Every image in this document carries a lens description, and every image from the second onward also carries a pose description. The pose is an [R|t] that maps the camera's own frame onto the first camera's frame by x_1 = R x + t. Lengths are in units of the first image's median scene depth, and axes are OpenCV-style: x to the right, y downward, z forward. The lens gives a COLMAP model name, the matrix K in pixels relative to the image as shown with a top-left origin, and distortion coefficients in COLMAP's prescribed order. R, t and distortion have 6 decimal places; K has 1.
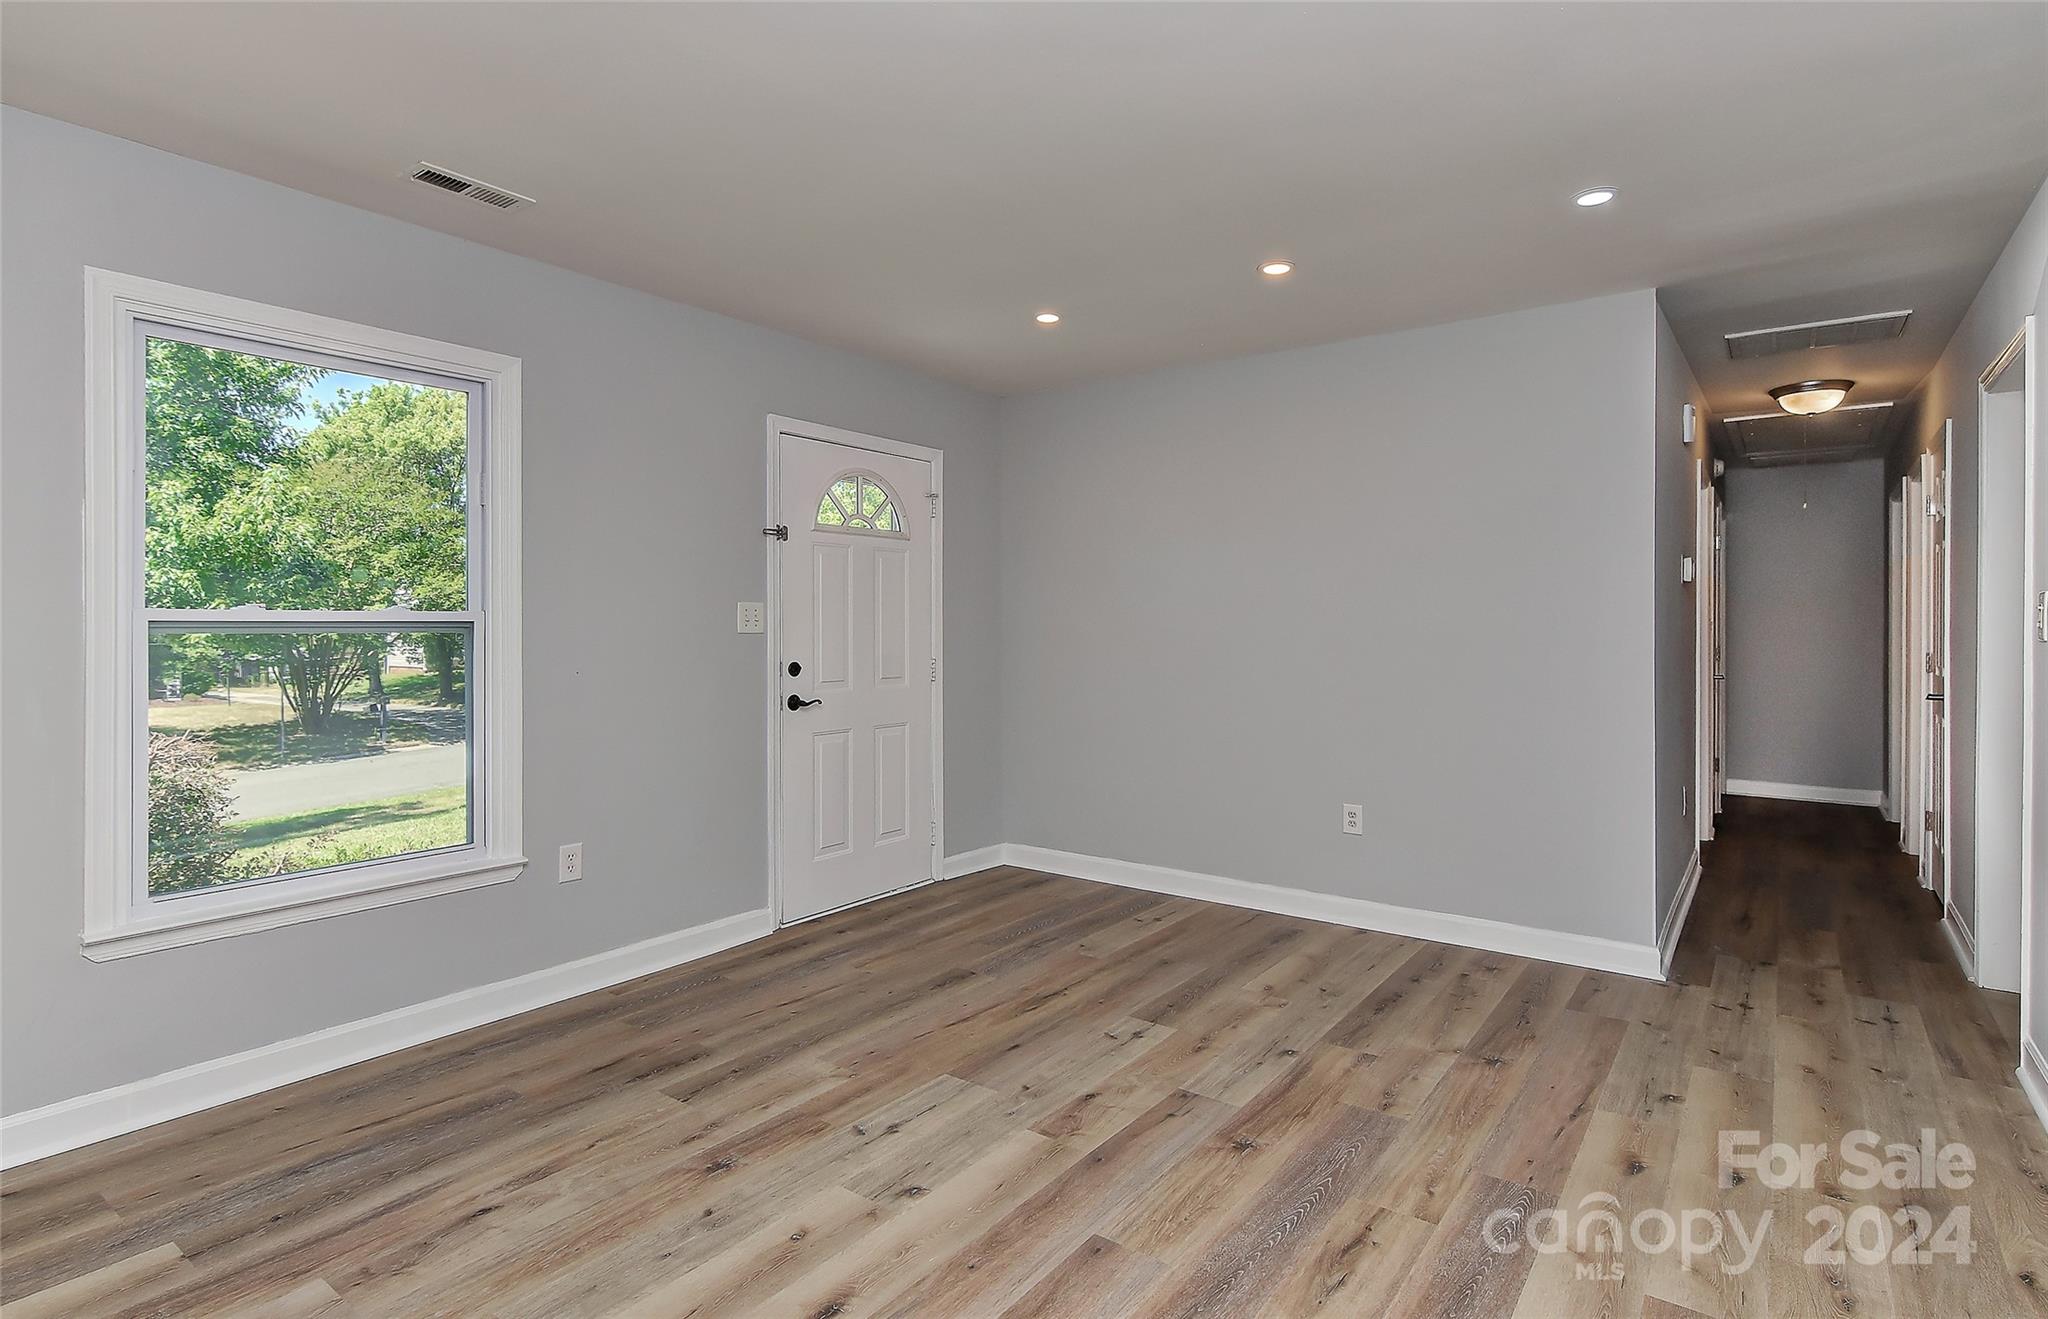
lens RADIAL K [[1011.3, 0, 1046.7], [0, 1011.3, 625.4], [0, 0, 1]] dist [0.006006, -0.002779]
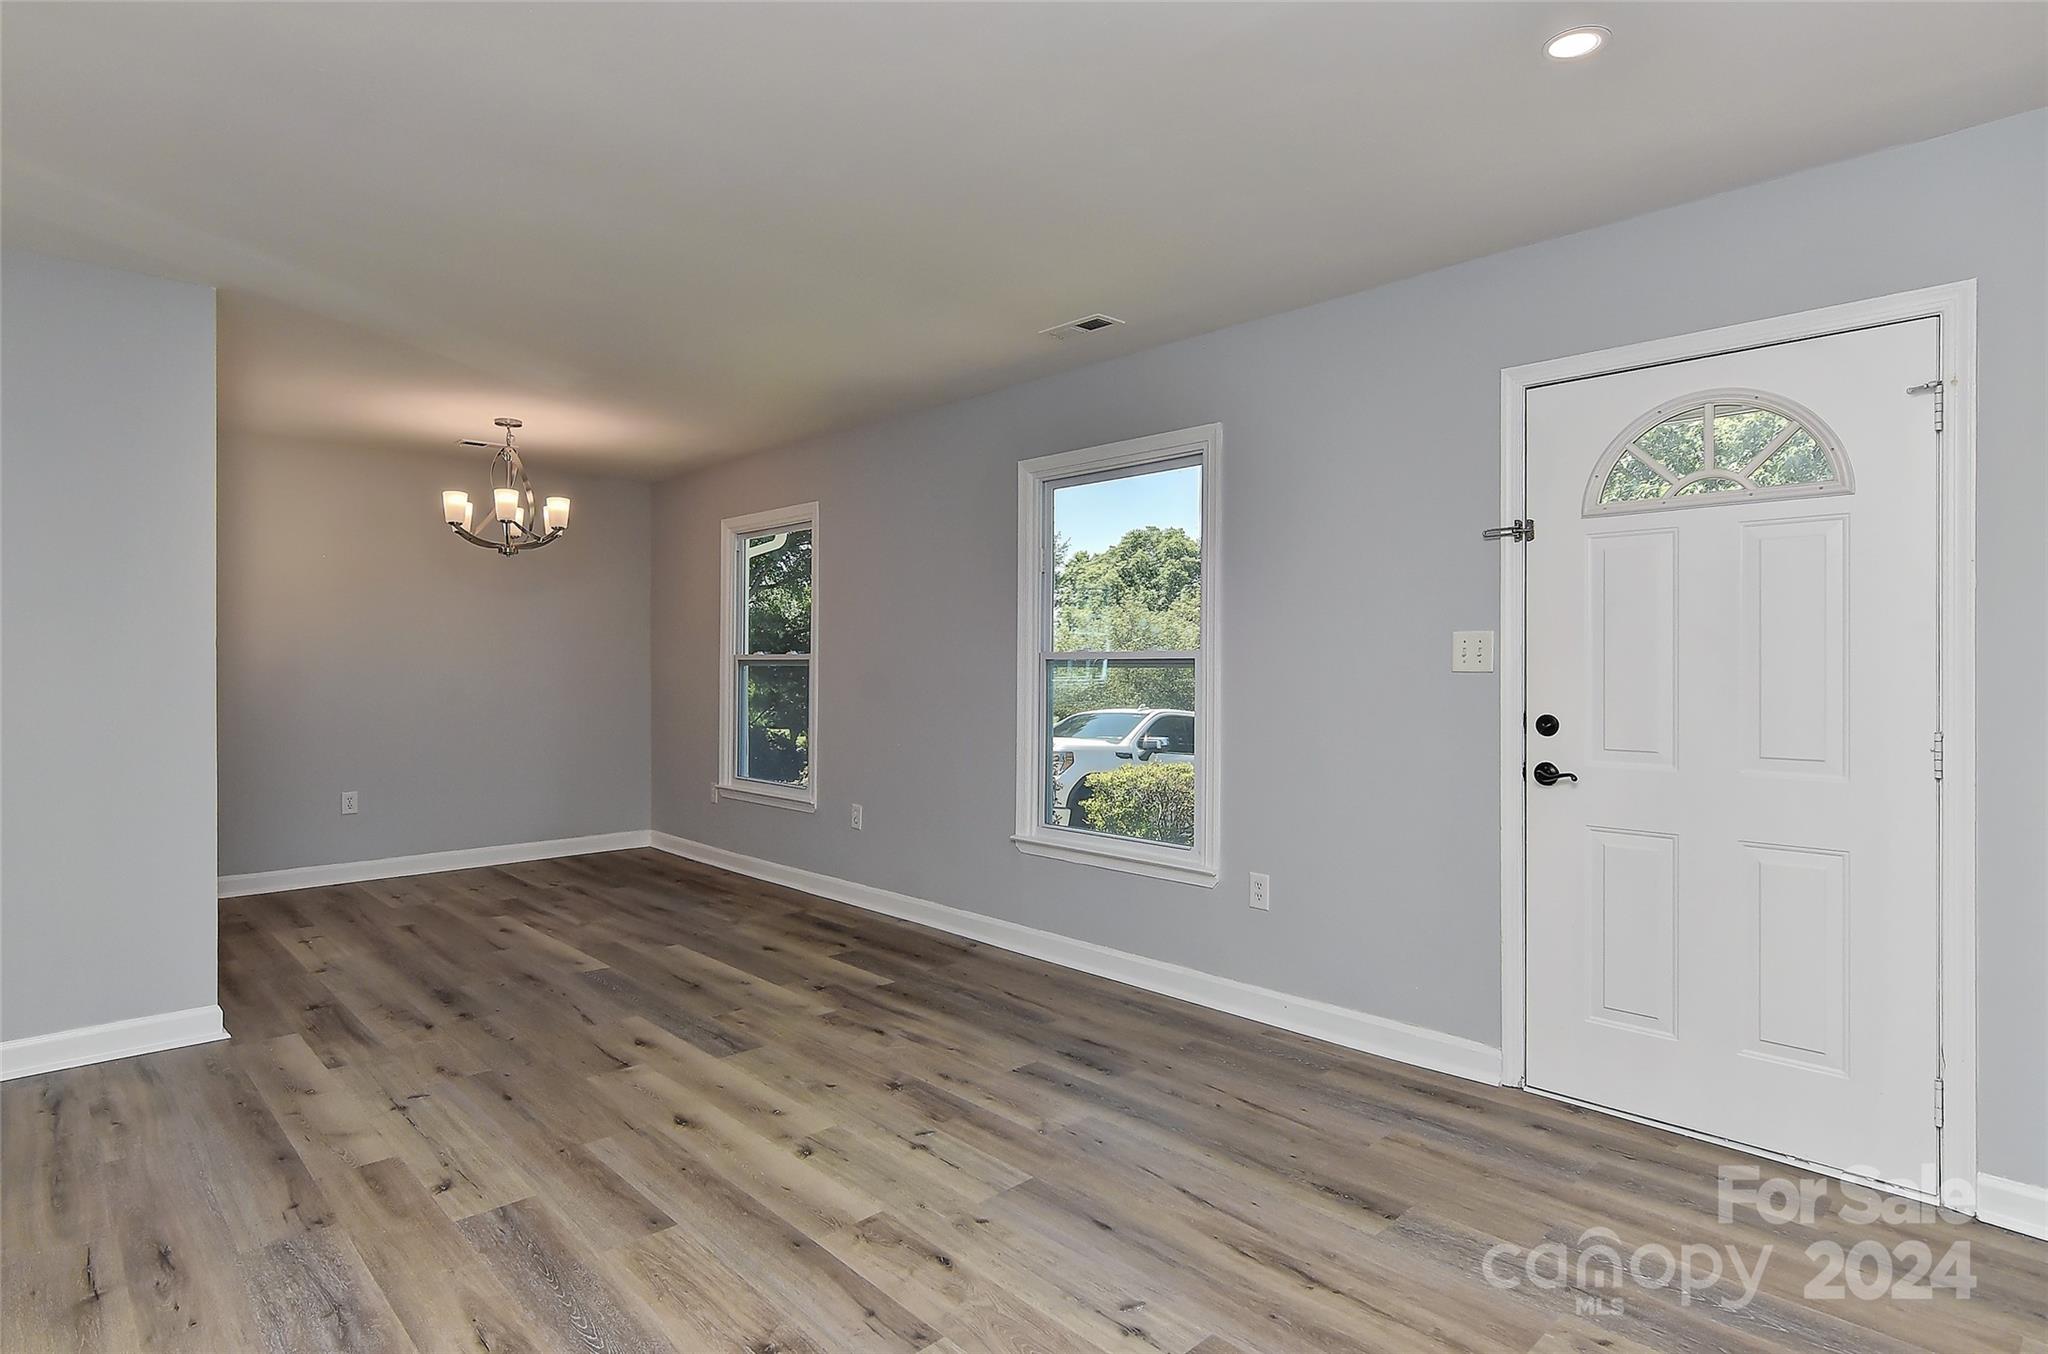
lens RADIAL K [[1066.5, 0, 947.2], [0, 1066.5, 667.0], [0, 0, 1]] dist [0.001971, -0.000524]
pose [[-0.209512, 0.001370, -0.977805, 0.781535], [-0.001958, 0.999996, 0.001821, 0.004690], [0.977804, 0.002296, -0.209508, 1.082383]]
